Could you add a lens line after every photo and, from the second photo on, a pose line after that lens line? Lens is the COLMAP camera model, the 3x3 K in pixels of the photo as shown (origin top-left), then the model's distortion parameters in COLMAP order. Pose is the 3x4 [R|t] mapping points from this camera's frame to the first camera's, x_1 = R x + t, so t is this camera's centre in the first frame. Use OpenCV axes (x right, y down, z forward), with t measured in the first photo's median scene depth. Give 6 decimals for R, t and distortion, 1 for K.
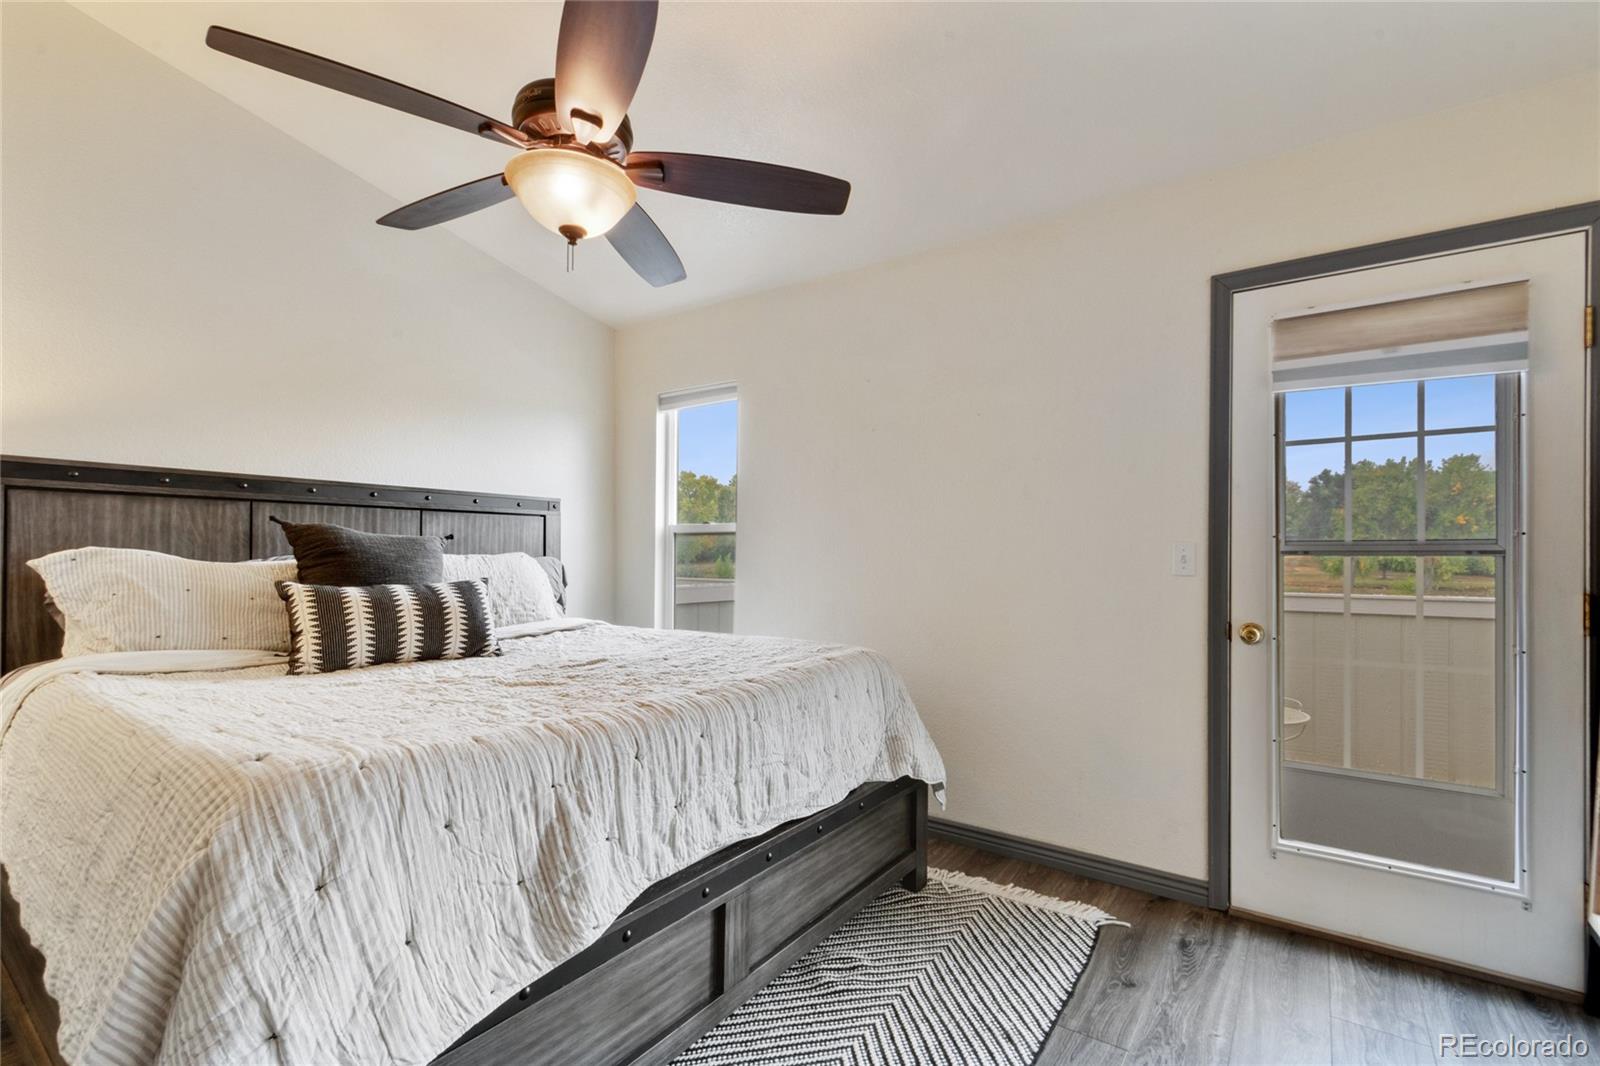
lens RADIAL K [[721.3, 0, 804.9], [0, 721.3, 569.3], [0, 0, 1]] dist [-0.001258, 0.000488]
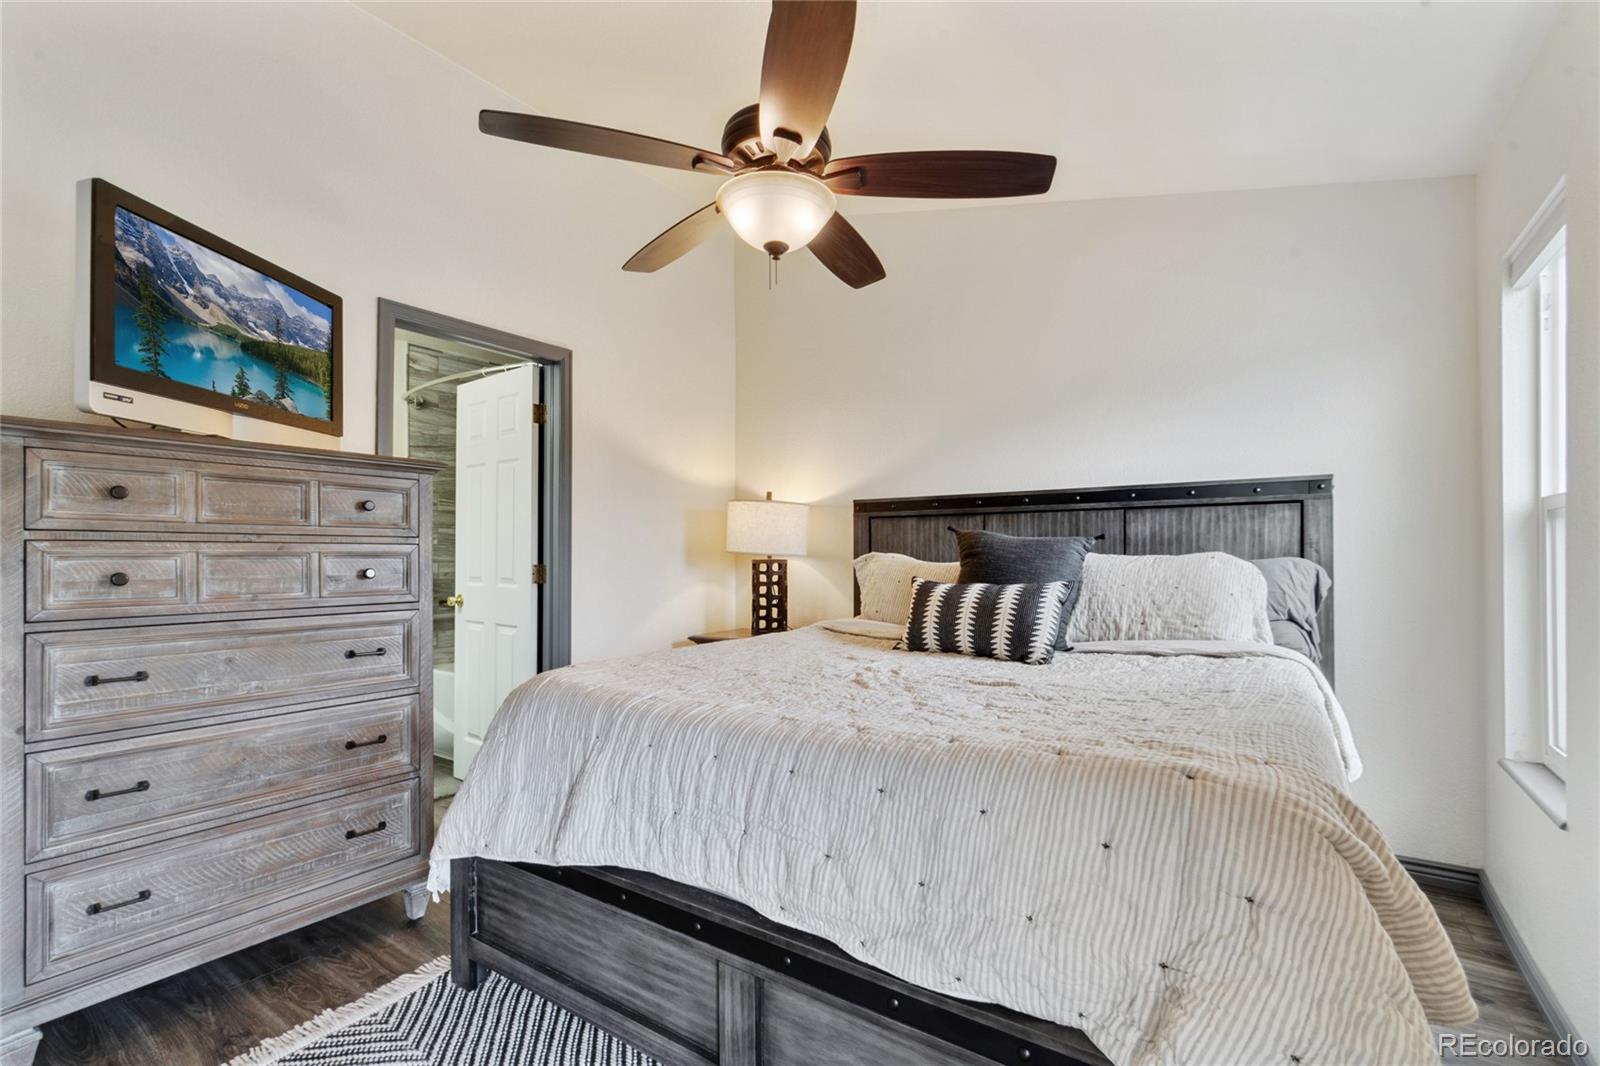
lens RADIAL K [[697.5, 0, 808.3], [0, 697.5, 555.1], [0, 0, 1]] dist [0.000119, -0.000157]
pose [[0.022045, -0.005908, -0.999740, 0.482187], [-0.017254, 0.999831, -0.006289, -0.010530], [0.999608, 0.017388, 0.021940, 0.719315]]
